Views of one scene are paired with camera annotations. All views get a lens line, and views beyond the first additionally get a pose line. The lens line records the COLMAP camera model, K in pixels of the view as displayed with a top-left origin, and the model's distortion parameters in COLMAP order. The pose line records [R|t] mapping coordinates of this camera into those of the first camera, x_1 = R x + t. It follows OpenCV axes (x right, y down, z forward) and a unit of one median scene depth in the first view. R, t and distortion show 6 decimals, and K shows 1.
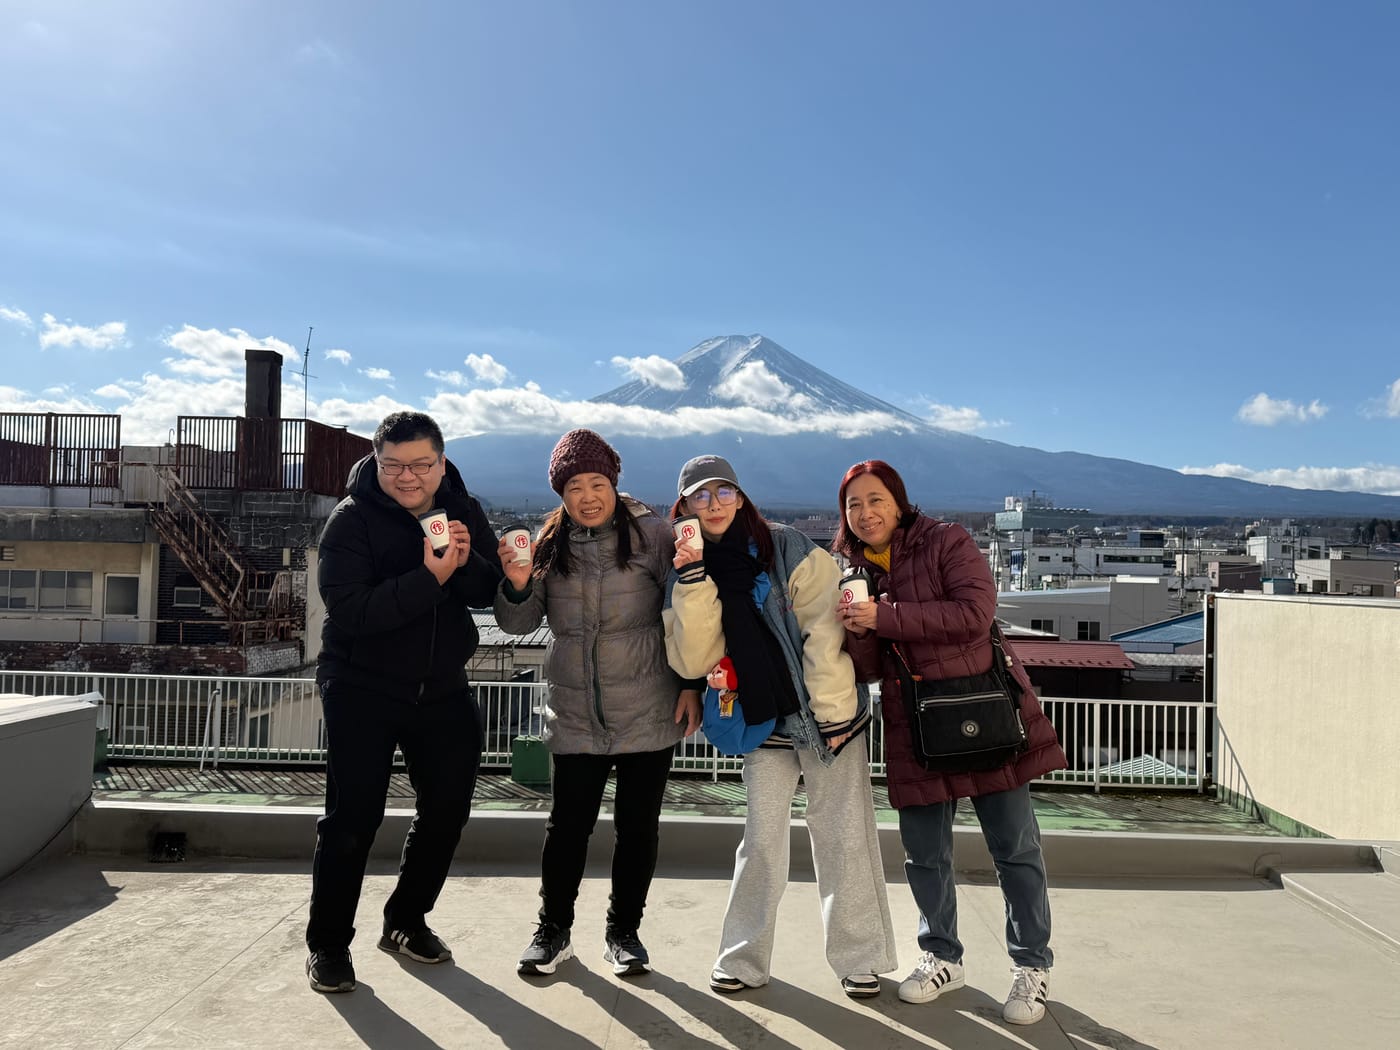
lens RADIAL K [[1291.0, 0, 694.0], [0, 1291.0, 532.2], [0, 0, 1]] dist [0.081418, -0.102606]
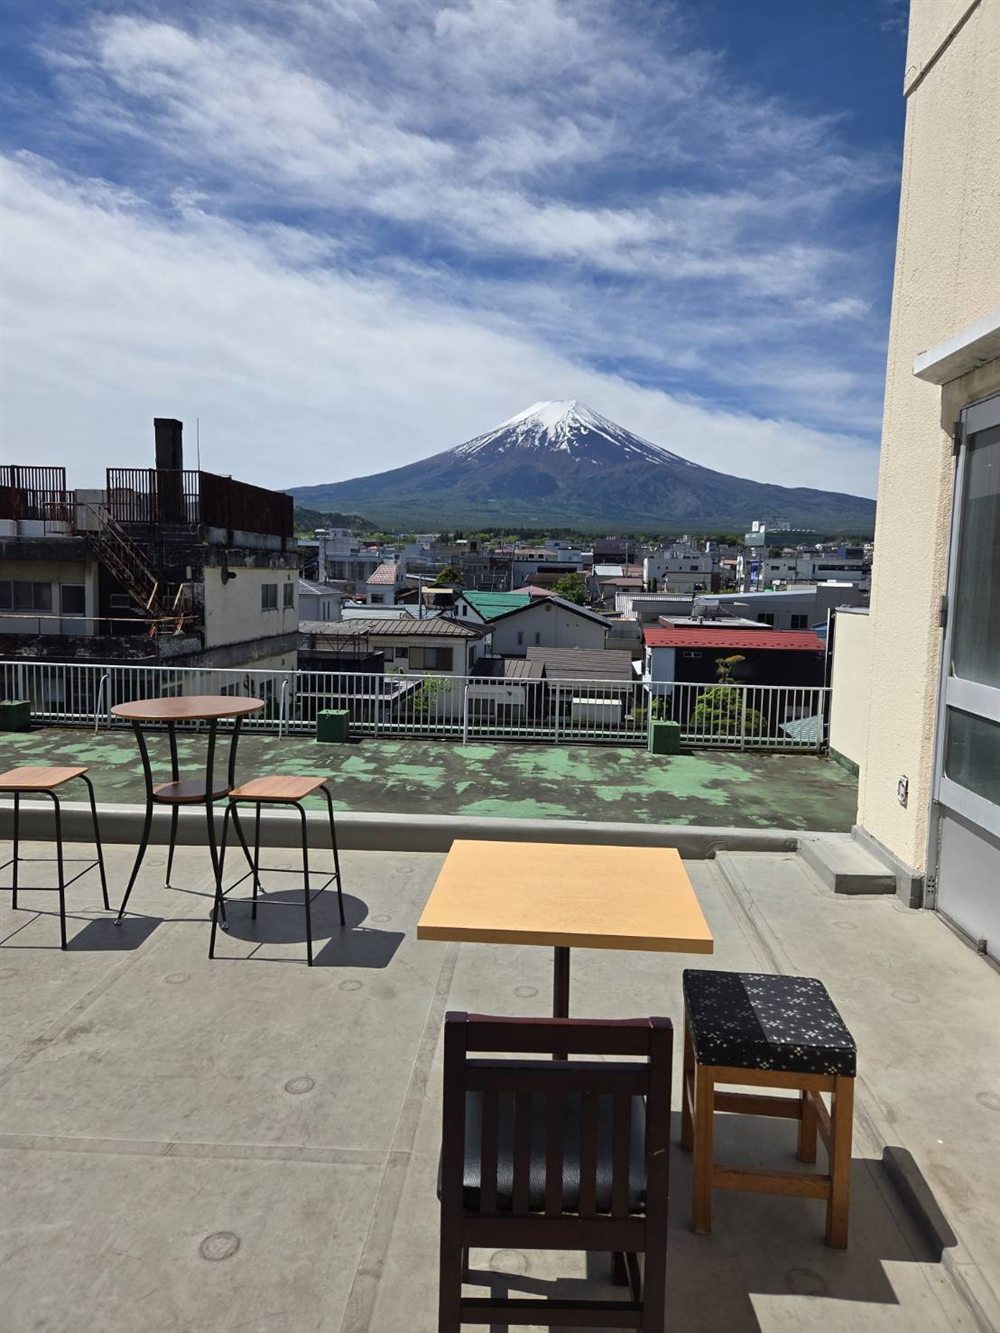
lens RADIAL K [[920.1, 0, 498.5], [0, 920.1, 665.3], [0, 0, 1]] dist [0.082537, -0.061641]
pose [[0.999565, 0.004399, -0.029166, 0.045487], [-0.000678, 0.991982, 0.126375, -0.008229], [0.029488, -0.126300, 0.991554, 0.018704]]
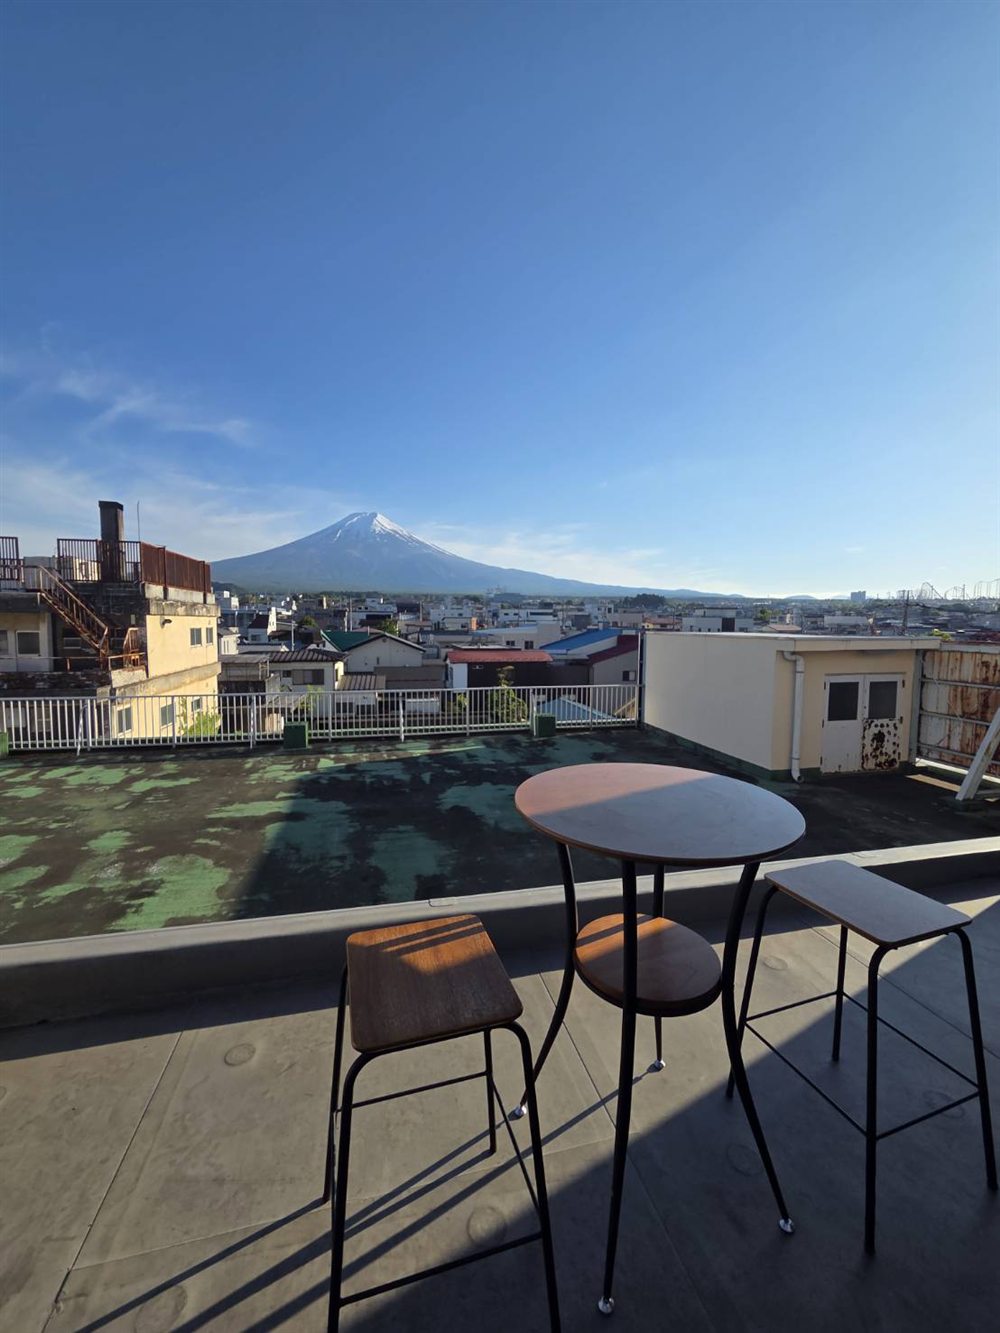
lens RADIAL K [[562.9, 0, 507.3], [0, 562.9, 664.6], [0, 0, 1]] dist [0.000513, -0.000662]
pose [[0.962951, -0.036569, 0.267186, -0.027673], [0.007465, 0.993998, 0.109141, -0.000152], [-0.269574, -0.103103, 0.957444, 0.114618]]
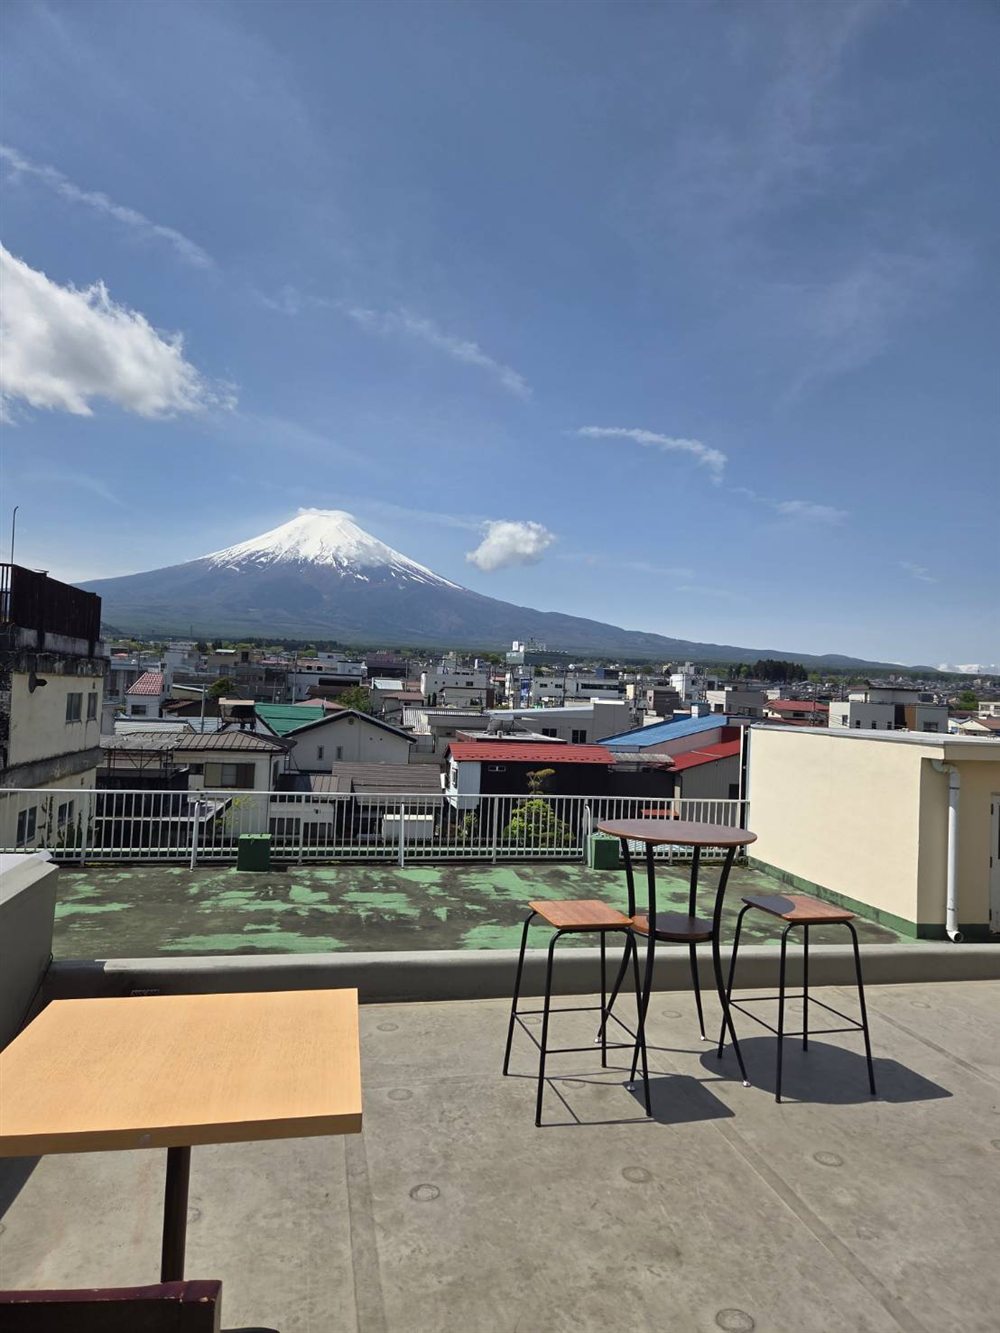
lens RADIAL K [[920.1, 0, 530.5], [0, 920.1, 667.5], [0, 0, 1]] dist [0.082537, -0.061641]
pose [[0.966733, 0.026279, 0.254432, -0.056191], [-0.027551, 0.999619, 0.001437, -0.006287], [-0.254298, -0.008400, 0.967090, 0.038812]]
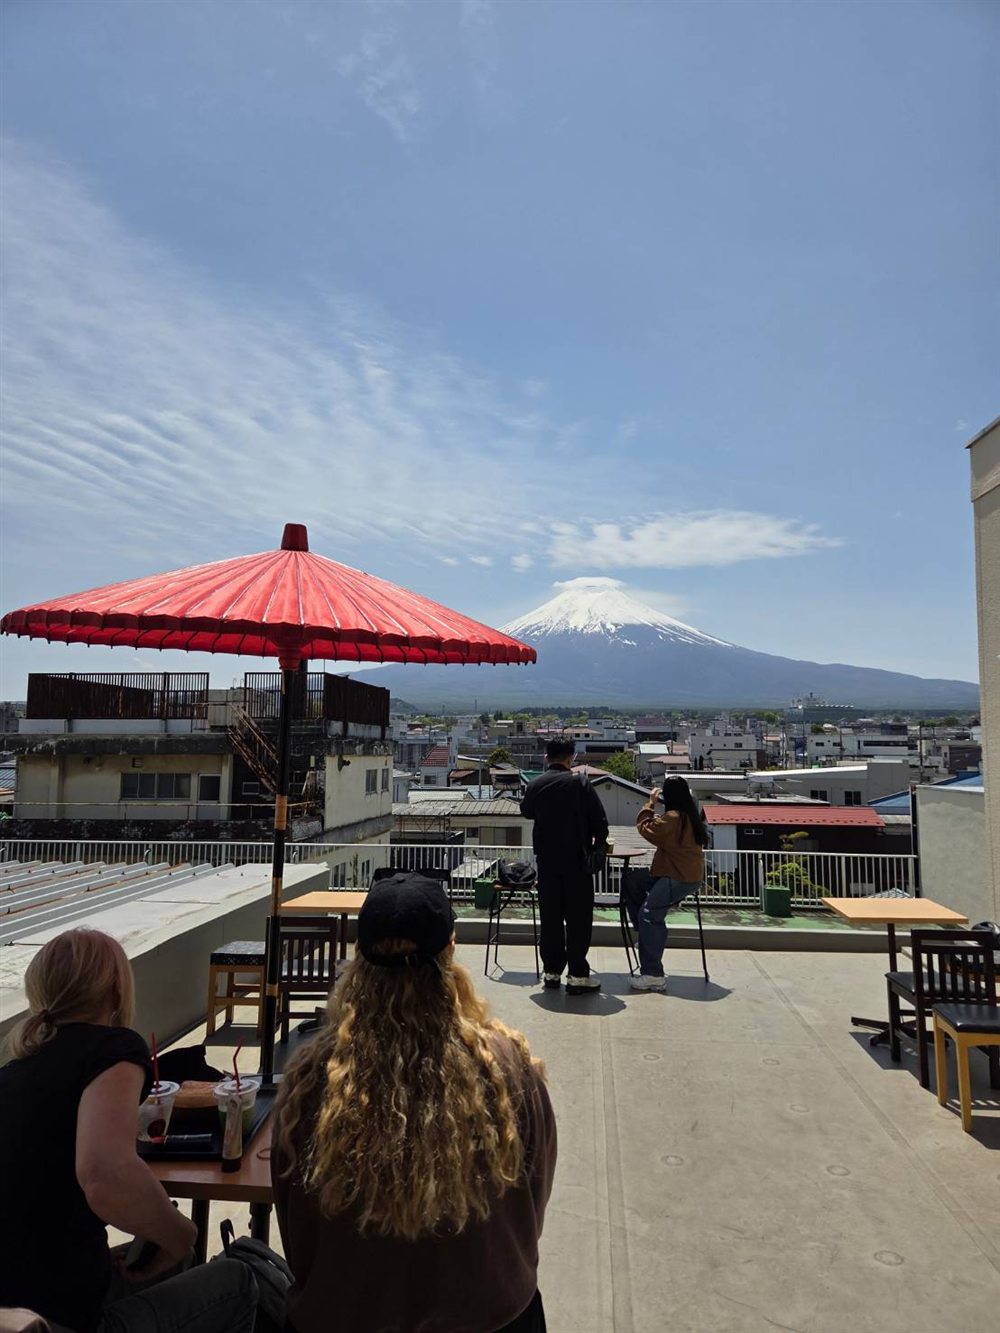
lens RADIAL K [[920.1, 0, 505.6], [0, 920.1, 660.6], [0, 0, 1]] dist [0.082537, -0.061641]
pose [[0.997916, -0.021798, -0.060730, -0.014313], [0.017361, 0.997207, -0.072642, -0.017234], [0.062144, 0.071436, 0.995507, -0.096113]]
